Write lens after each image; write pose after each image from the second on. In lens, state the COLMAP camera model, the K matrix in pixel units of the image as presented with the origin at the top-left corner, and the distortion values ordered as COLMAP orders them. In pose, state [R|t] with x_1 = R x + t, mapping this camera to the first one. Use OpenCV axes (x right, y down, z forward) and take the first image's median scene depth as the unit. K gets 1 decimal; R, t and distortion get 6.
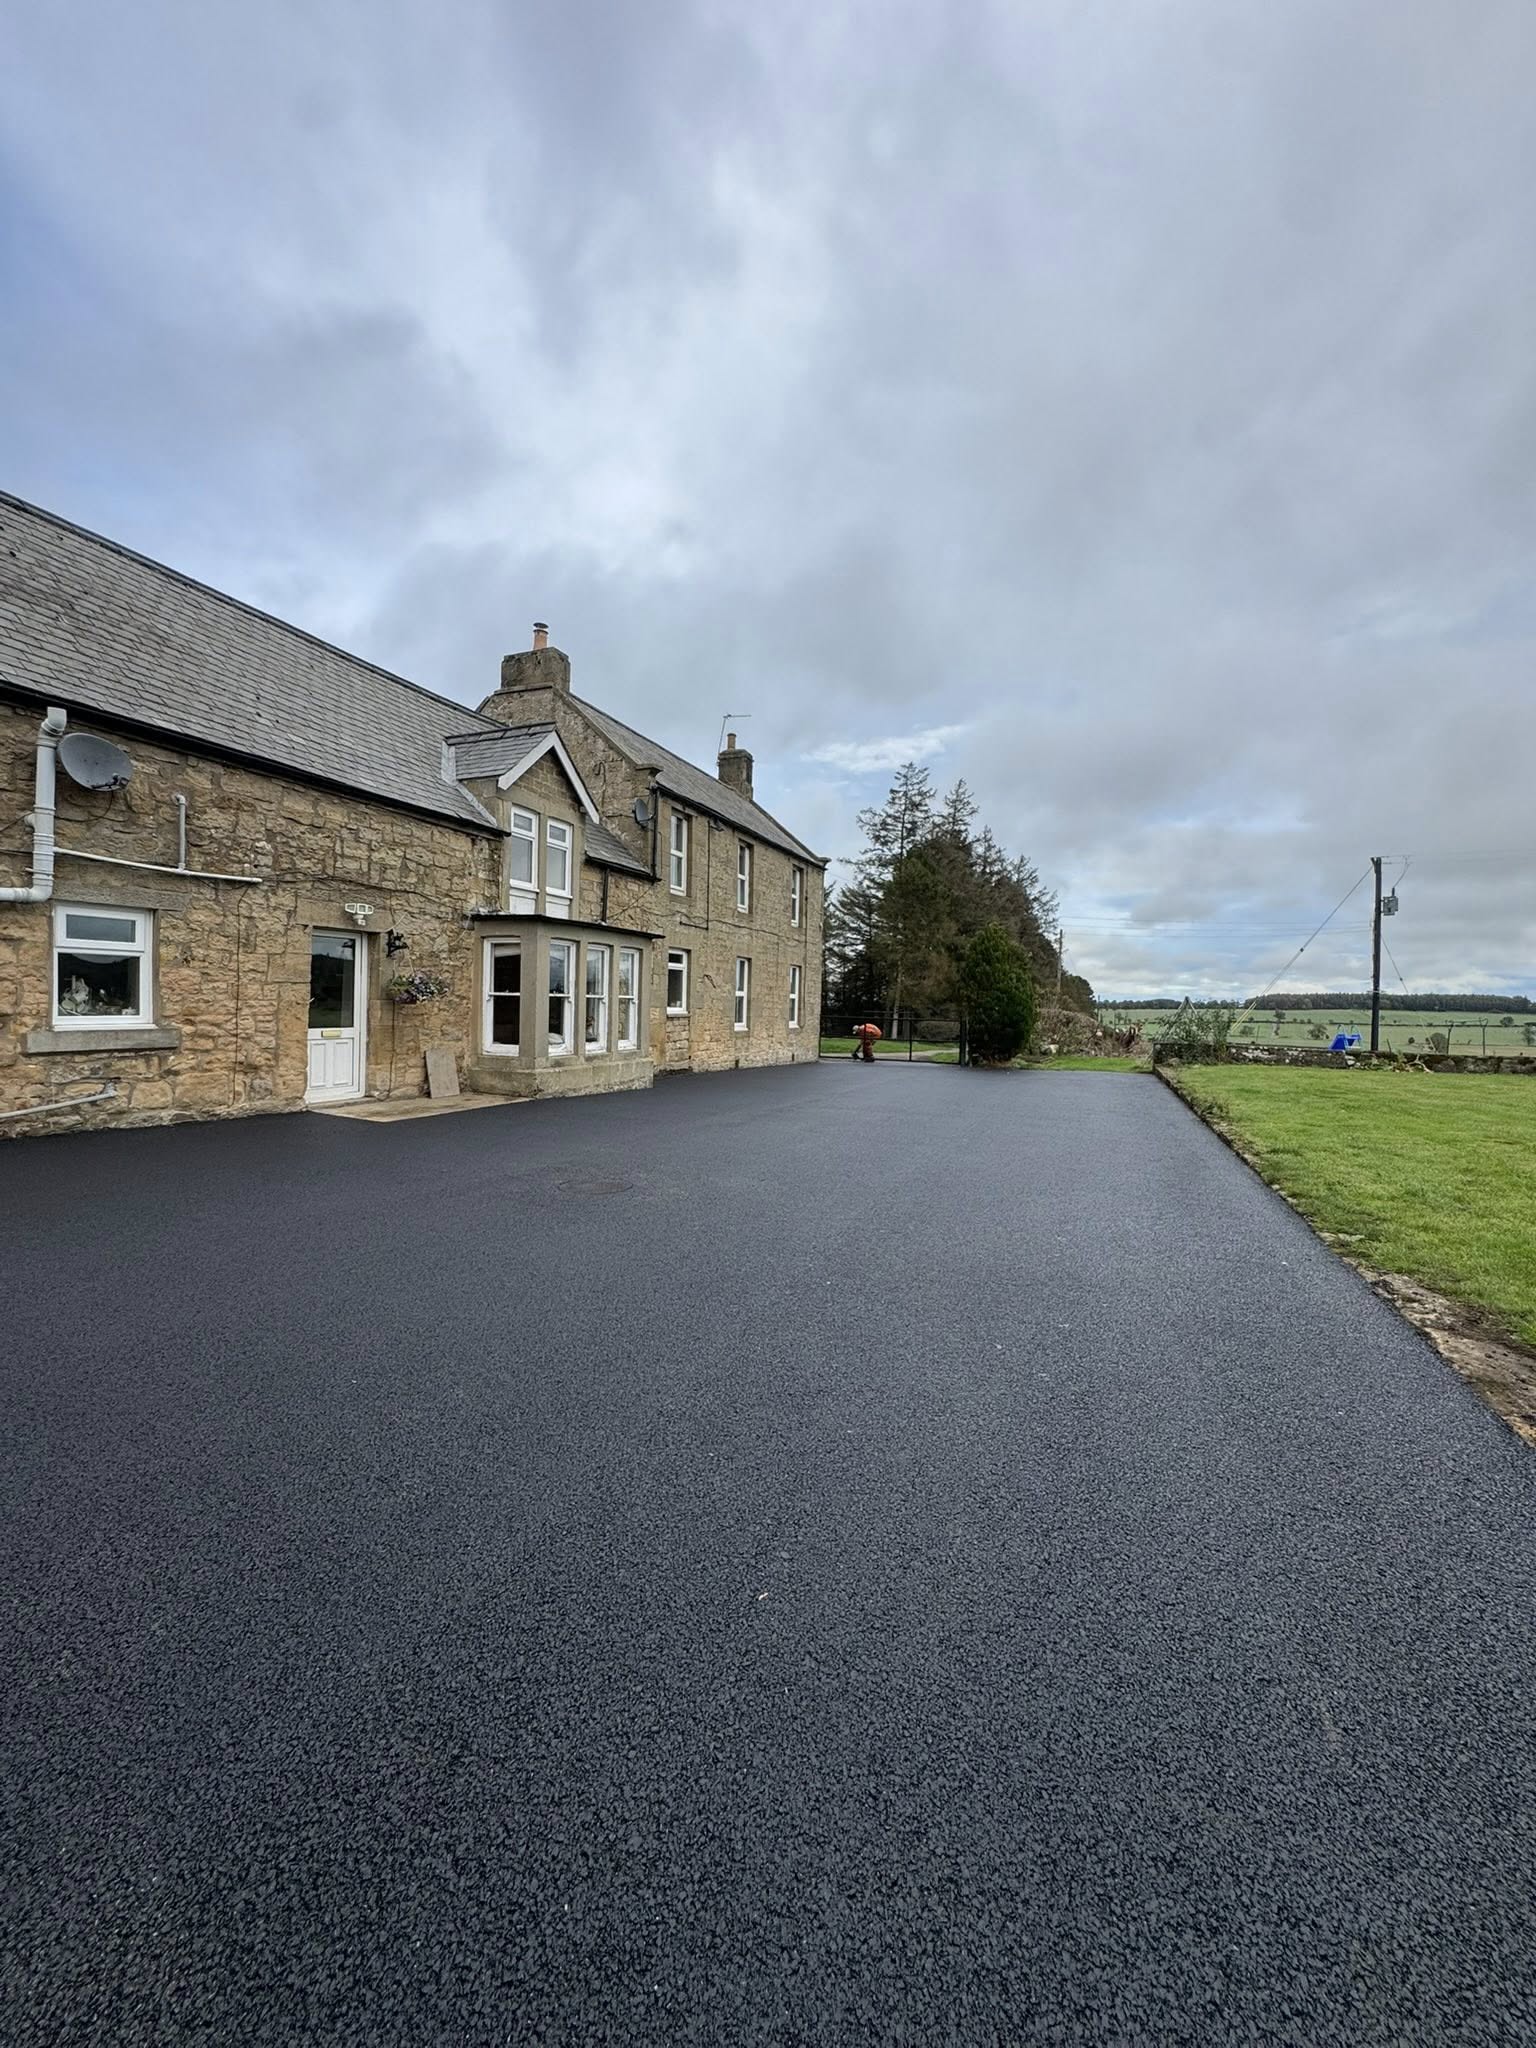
lens RADIAL K [[816.8, 0, 771.3], [0, 816.8, 1031.2], [0, 0, 1]] dist [-0.002583, 0.001725]
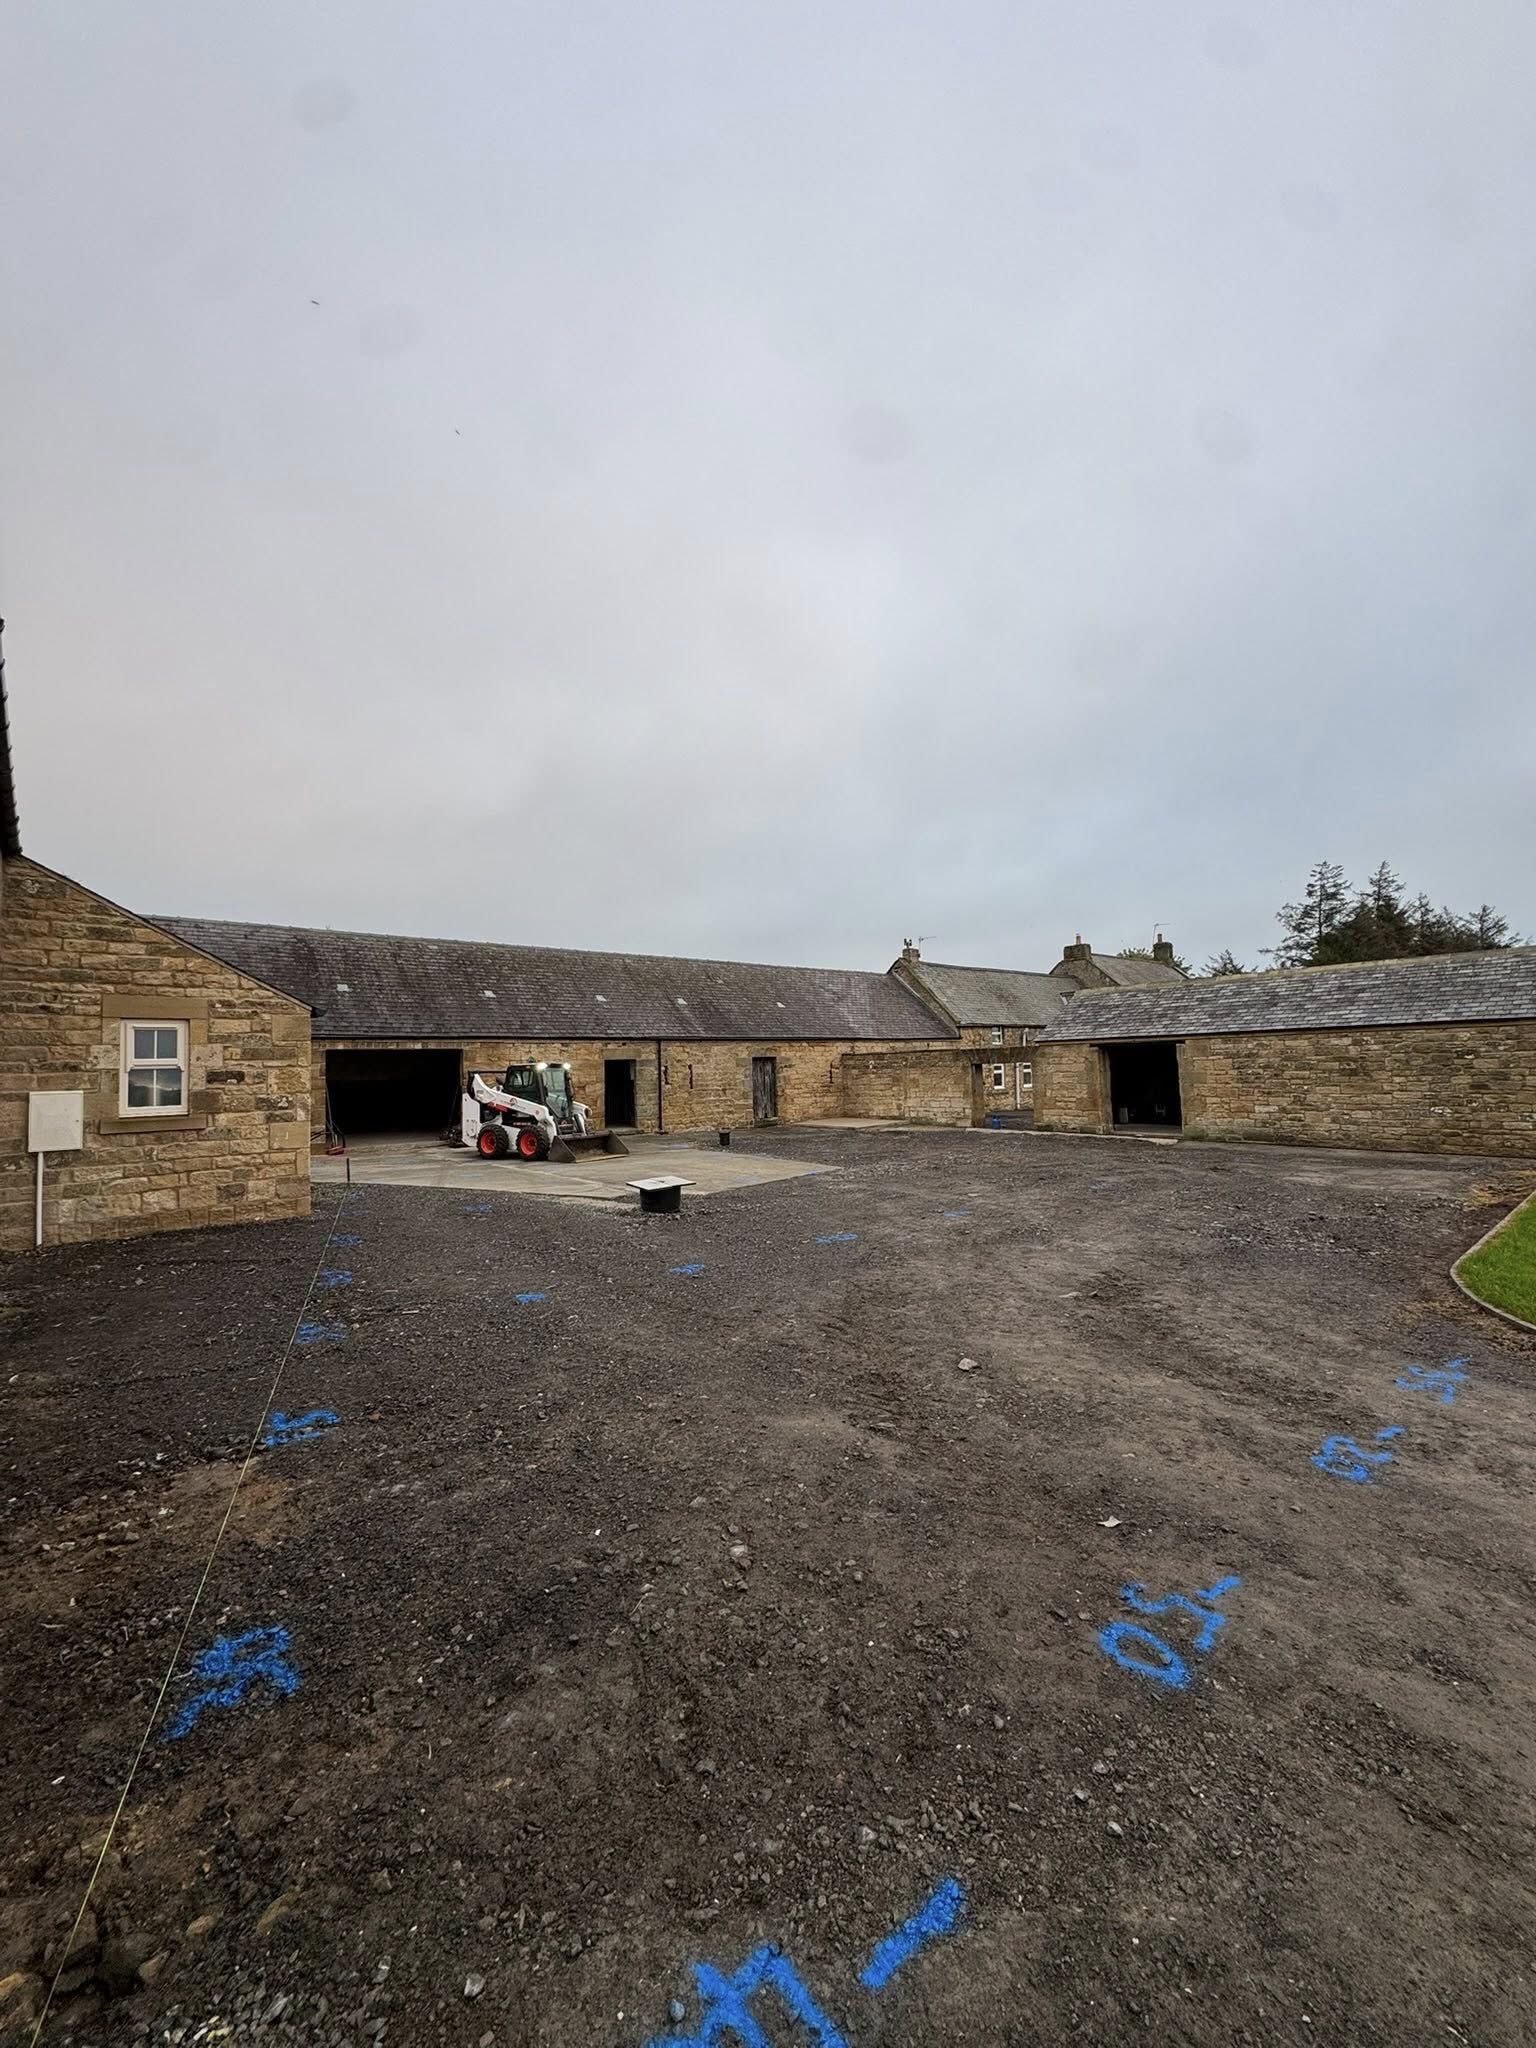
lens RADIAL K [[816.8, 0, 767.4], [0, 816.8, 1026.0], [0, 0, 1]] dist [-0.002583, 0.001725]
pose [[0.870547, -0.070929, -0.486947, 0.068962], [0.027108, 0.994967, -0.096466, 0.017743], [0.491339, 0.070778, 0.868088, -1.136669]]
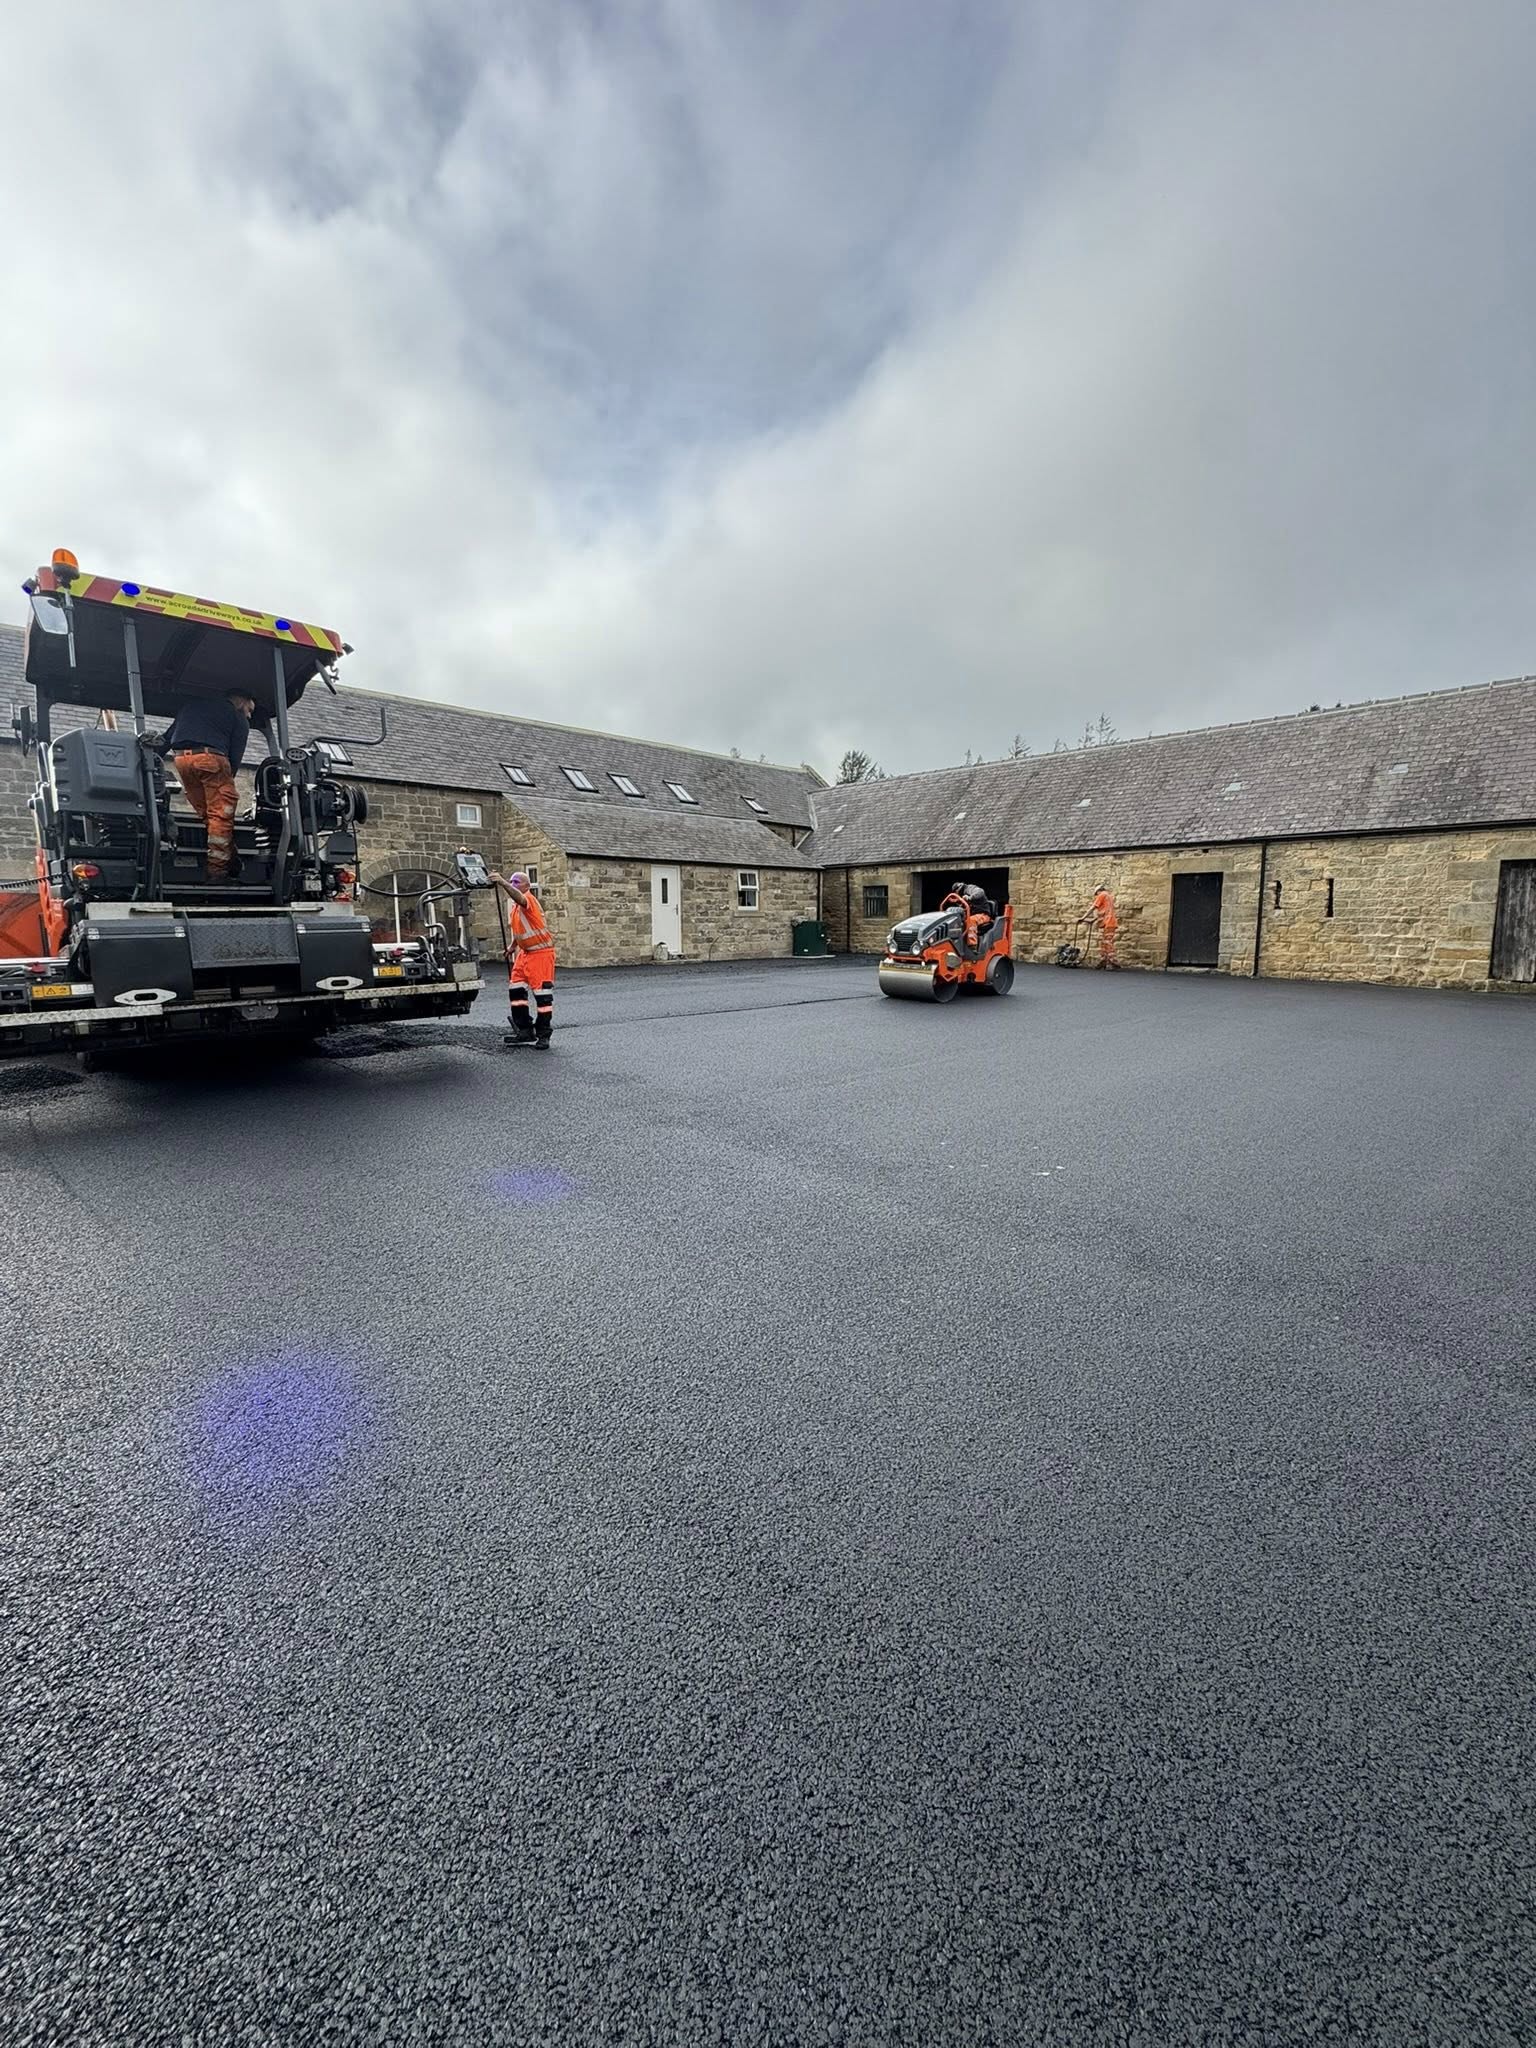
lens RADIAL K [[816.8, 0, 770.6], [0, 816.8, 1024.9], [0, 0, 1]] dist [-0.002583, 0.001725]
pose [[-0.432936, 0.097530, -0.896133, 0.238474], [-0.040174, 0.991054, 0.127270, 0.014949], [0.900529, 0.091101, -0.425145, -0.459521]]
